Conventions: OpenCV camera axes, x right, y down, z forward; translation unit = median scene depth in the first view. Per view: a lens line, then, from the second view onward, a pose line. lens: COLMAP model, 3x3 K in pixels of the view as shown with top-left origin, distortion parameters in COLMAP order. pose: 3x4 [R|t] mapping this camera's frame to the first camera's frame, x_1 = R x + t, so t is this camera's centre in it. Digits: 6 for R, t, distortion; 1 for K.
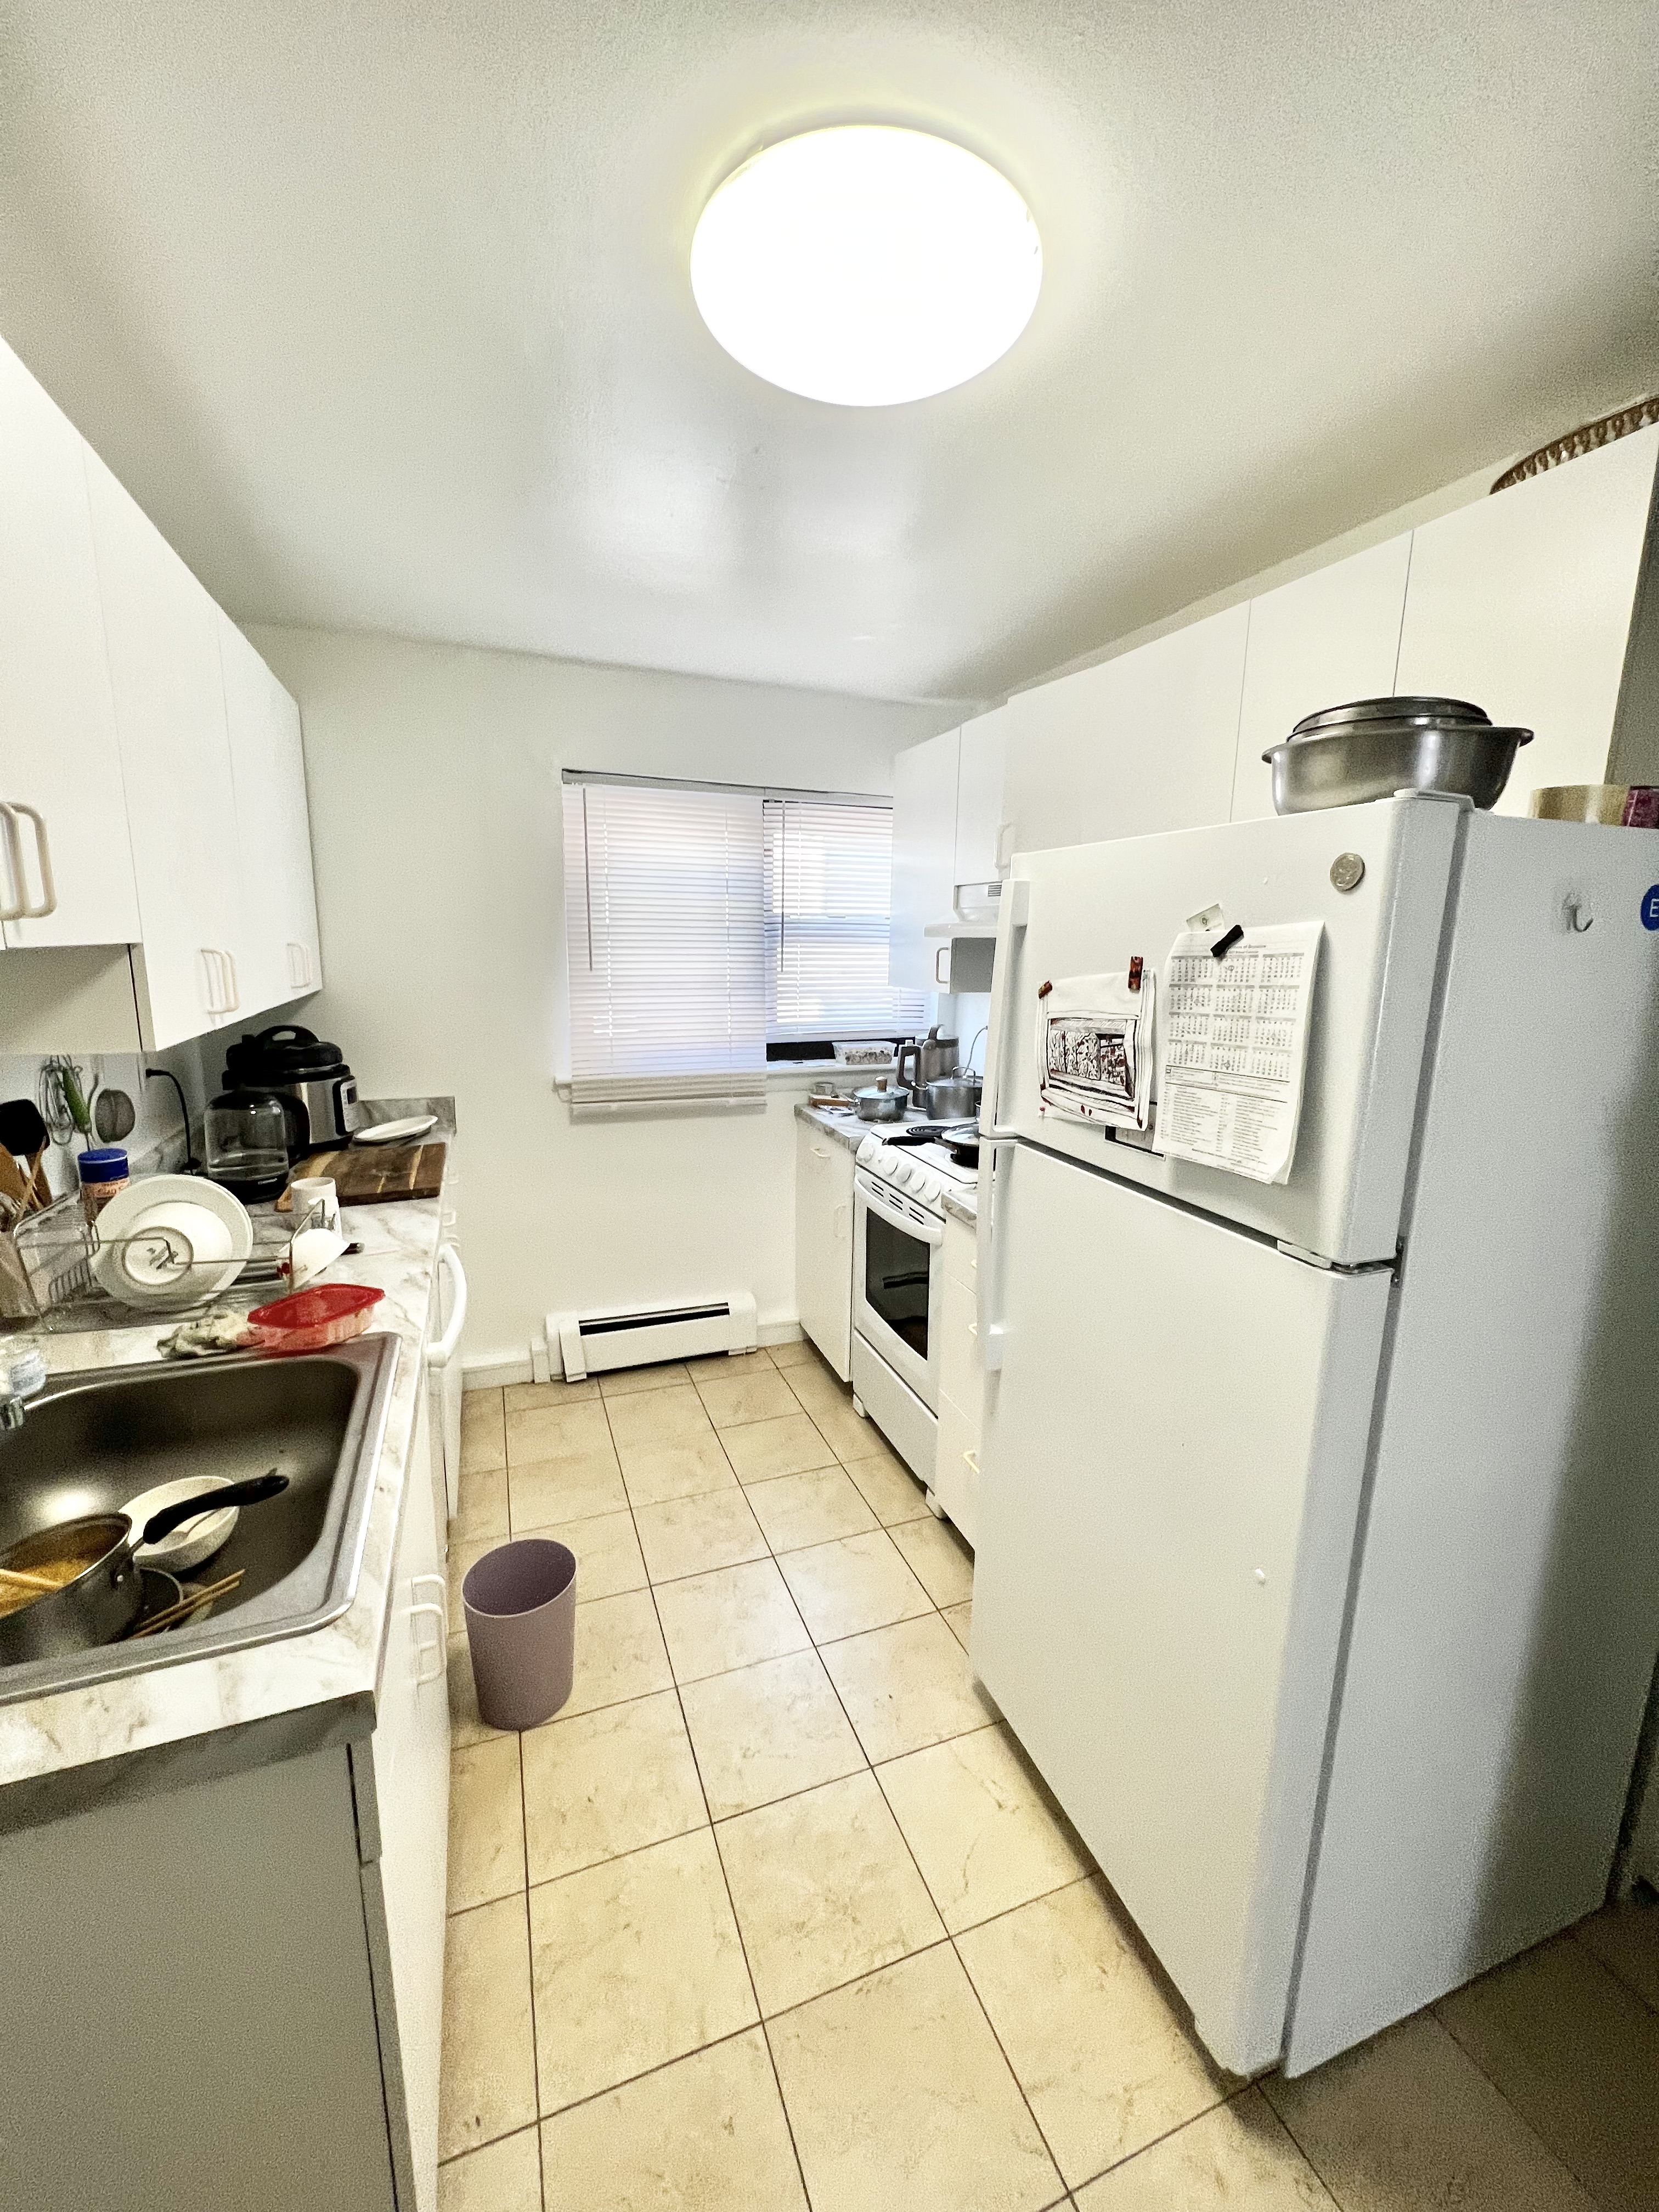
lens RADIAL K [[885.5, 0, 836.1], [0, 885.5, 1104.7], [0, 0, 1]] dist [-0.000496, 0.000654]
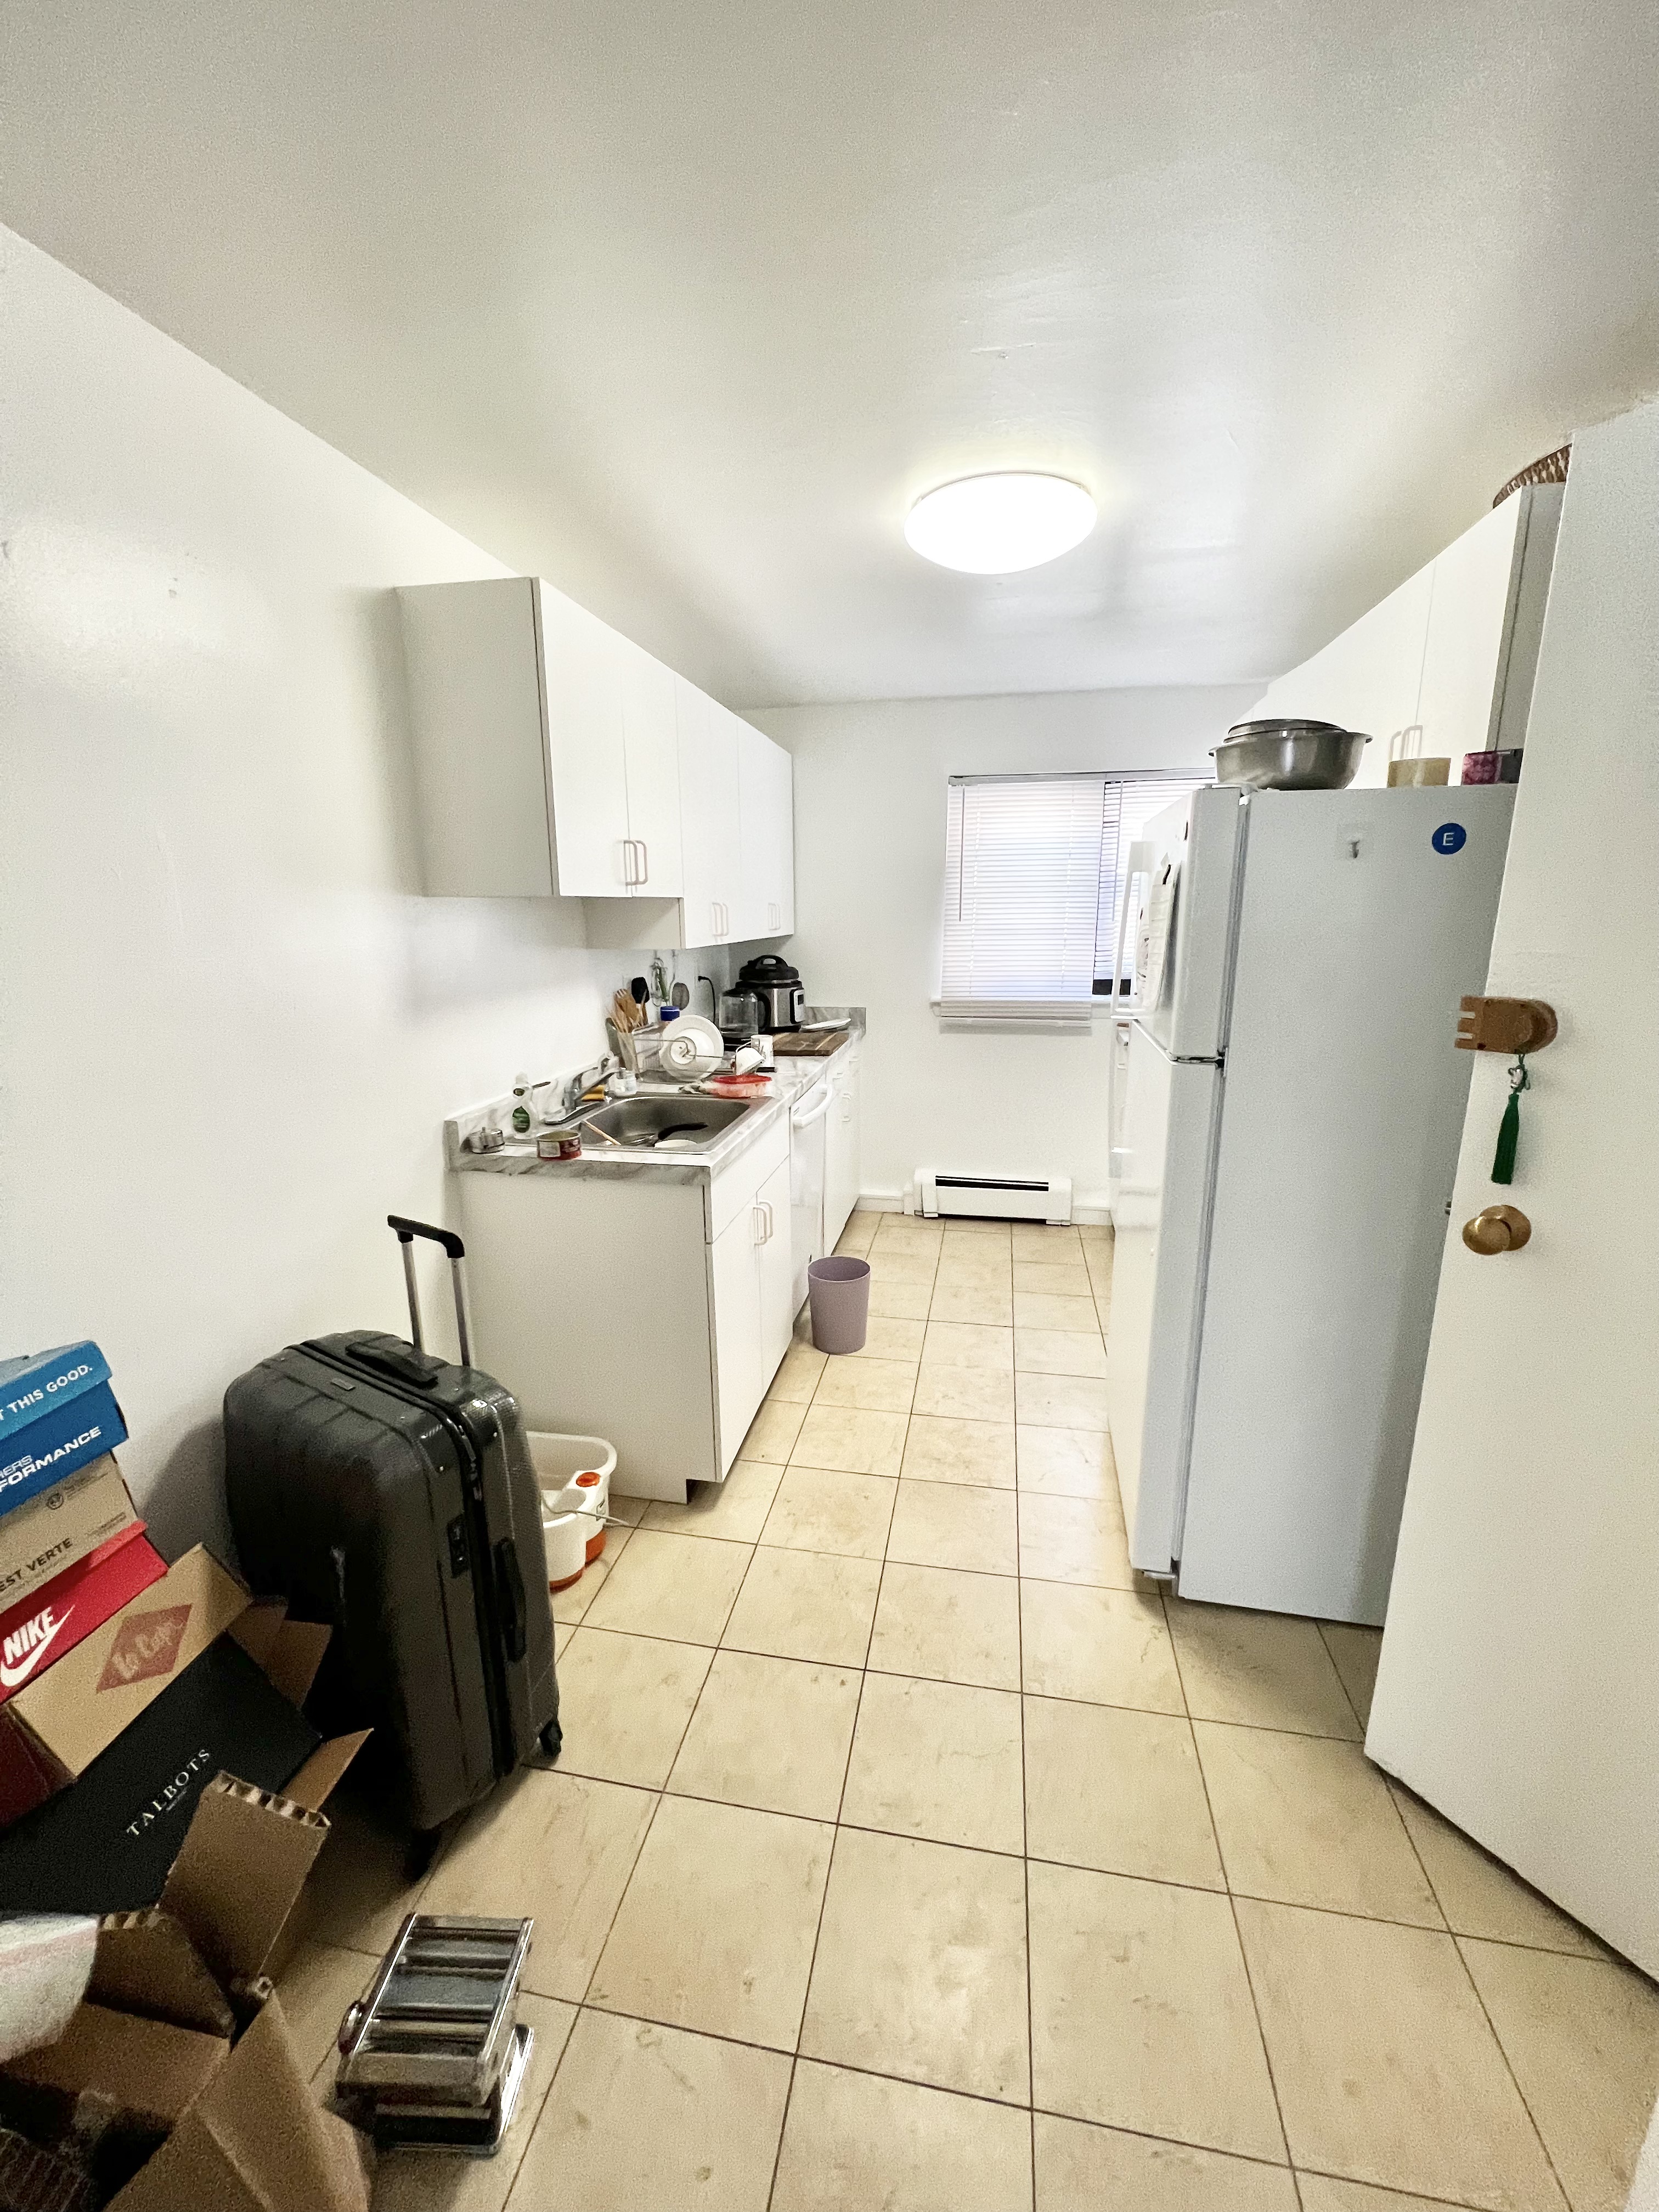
lens RADIAL K [[885.5, 0, 836.1], [0, 885.5, 1104.7], [0, 0, 1]] dist [-0.000496, 0.000654]
pose [[0.849674, 0.094619, -0.518750, 0.353465], [-0.078447, 0.995504, 0.053088, 0.088843], [0.521441, -0.004413, 0.853276, -0.329405]]
